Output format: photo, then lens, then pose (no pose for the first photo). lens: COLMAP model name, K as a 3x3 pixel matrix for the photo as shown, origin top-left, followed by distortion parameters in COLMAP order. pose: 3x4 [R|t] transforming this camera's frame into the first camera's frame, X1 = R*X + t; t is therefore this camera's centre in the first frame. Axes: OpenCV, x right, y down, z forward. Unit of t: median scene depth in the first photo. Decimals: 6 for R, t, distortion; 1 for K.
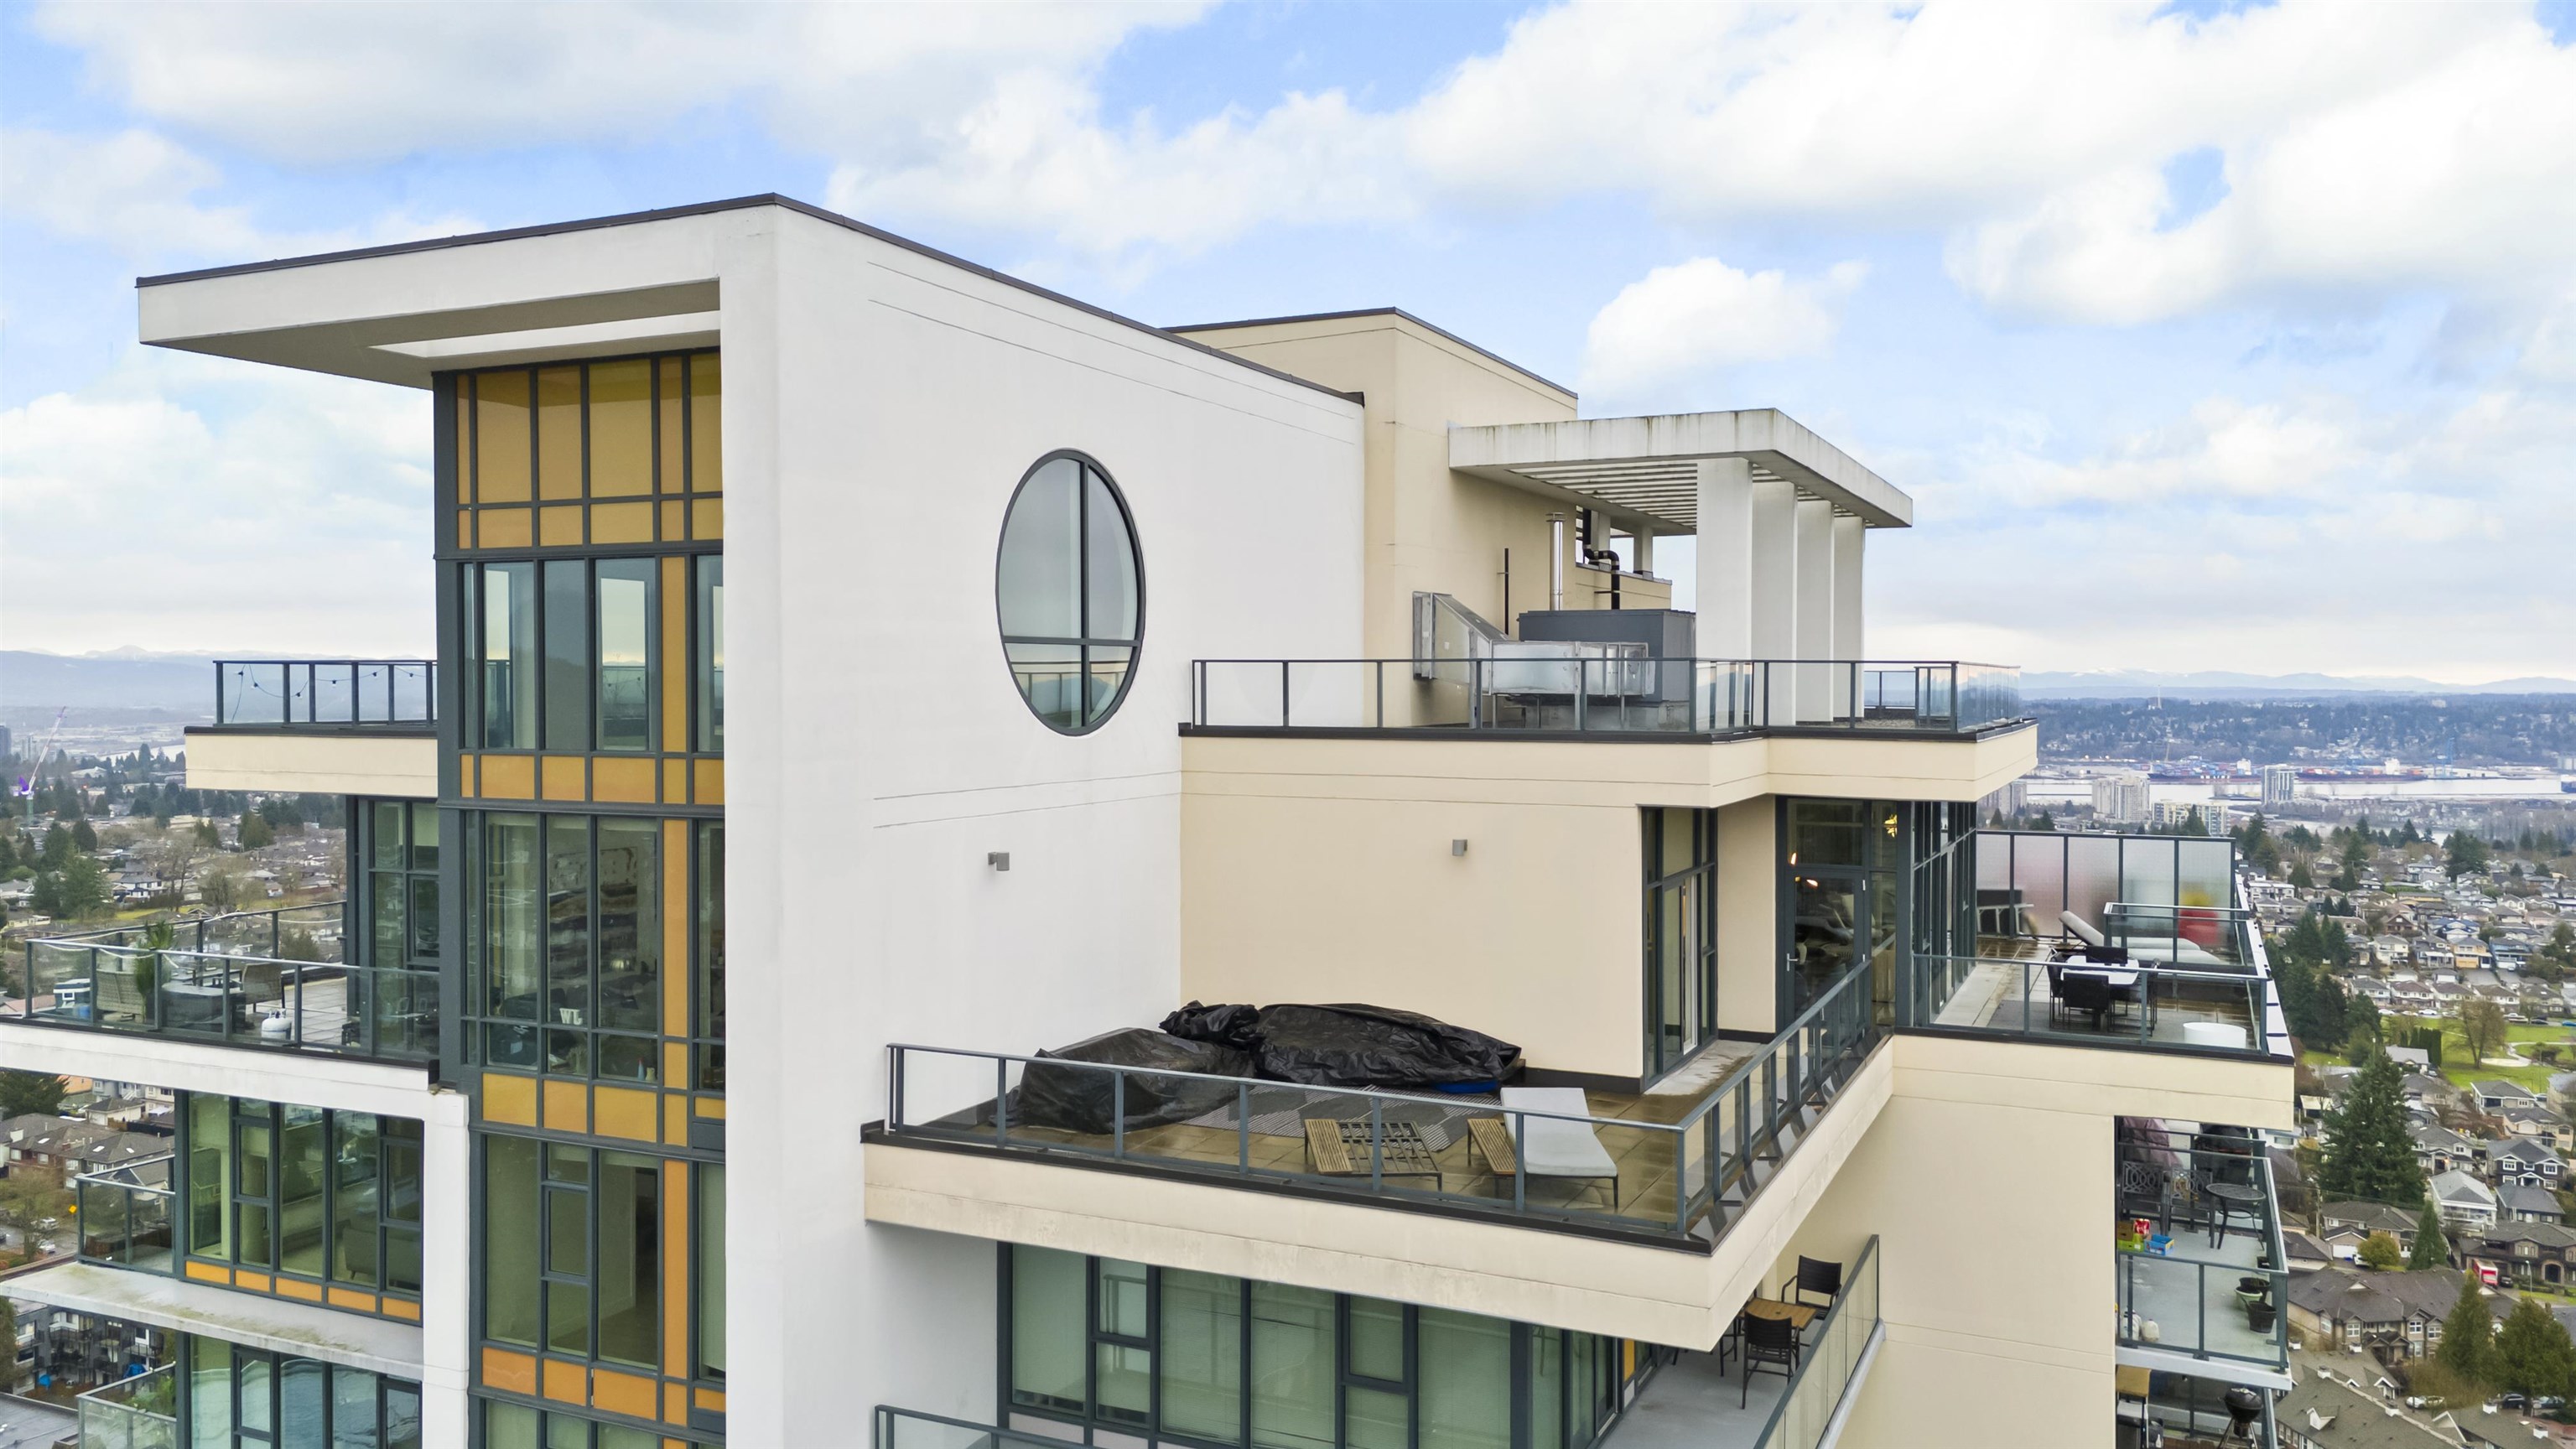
lens RADIAL K [[1891.7, 0, 1288.0], [0, 1891.7, 724.5], [0, 0, 1]] dist [0.011416, 0.000540]
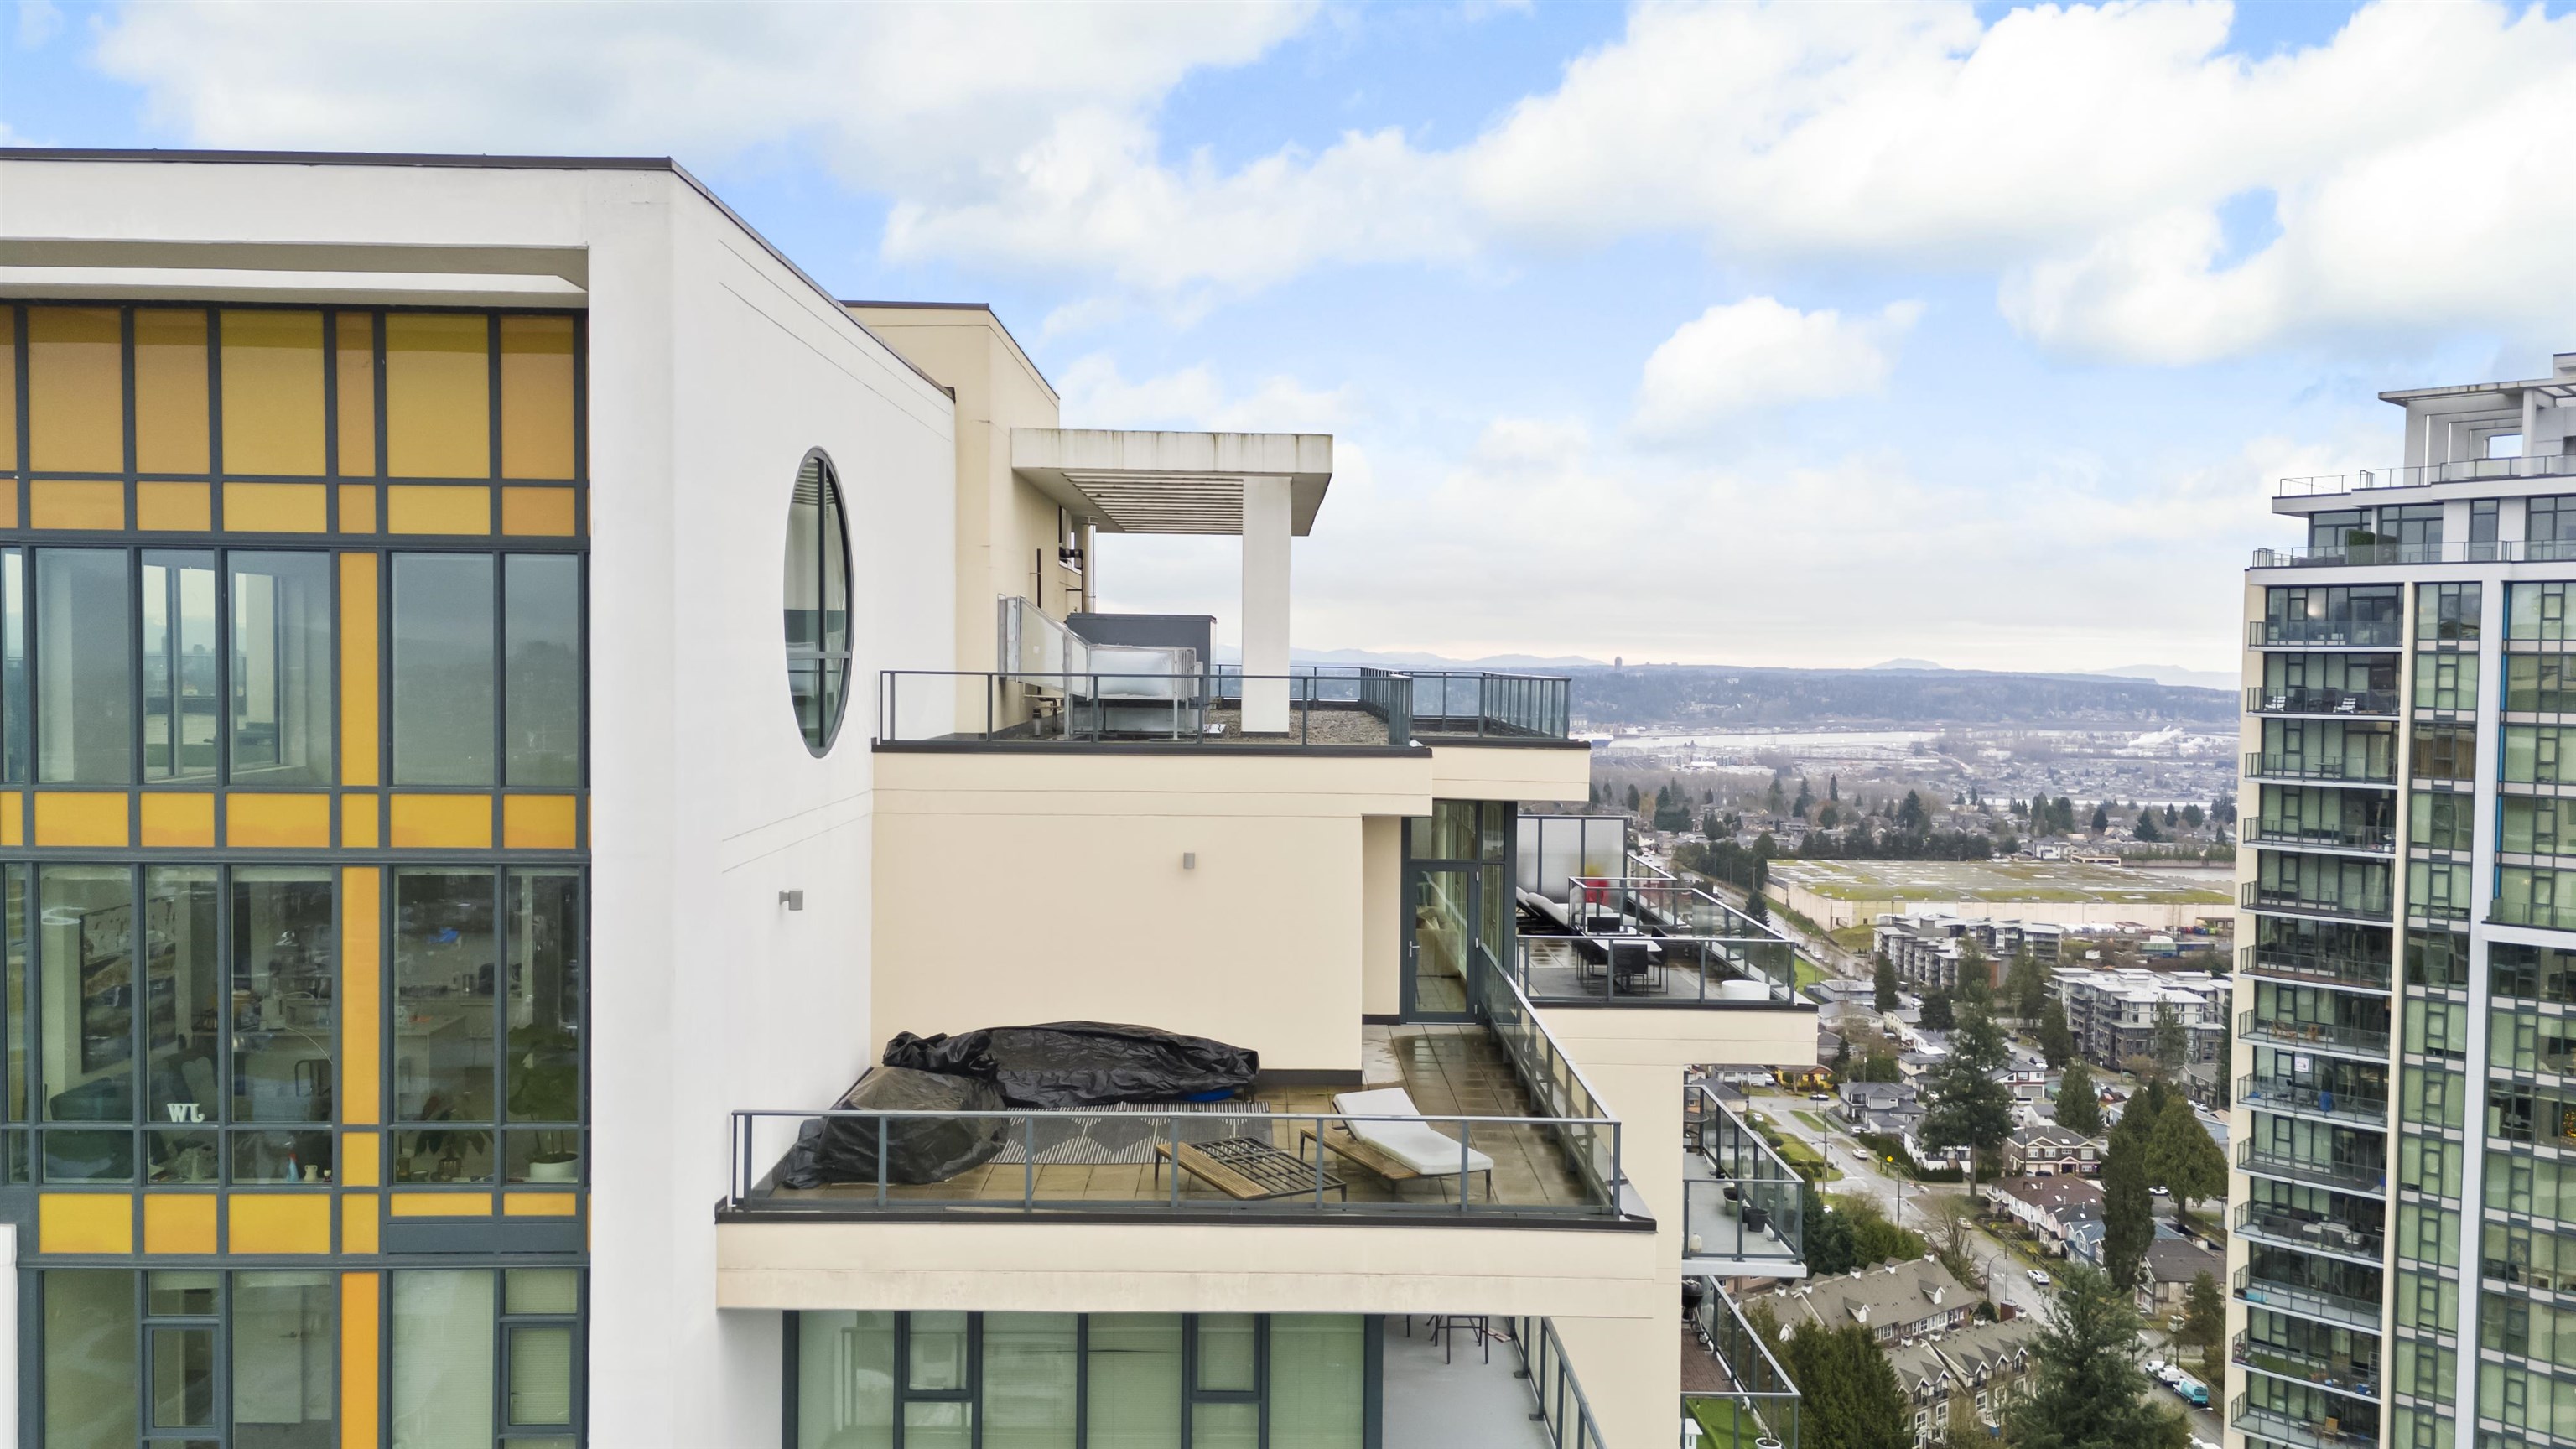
lens RADIAL K [[1860.9, 0, 1287.8], [0, 1860.9, 746.0], [0, 0, 1]] dist [0.002477, 0.003950]
pose [[0.900131, -0.012831, 0.435431, -0.308860], [0.002262, 0.999690, 0.024783, -0.022271], [-0.435614, -0.021323, 0.899881, 0.082115]]
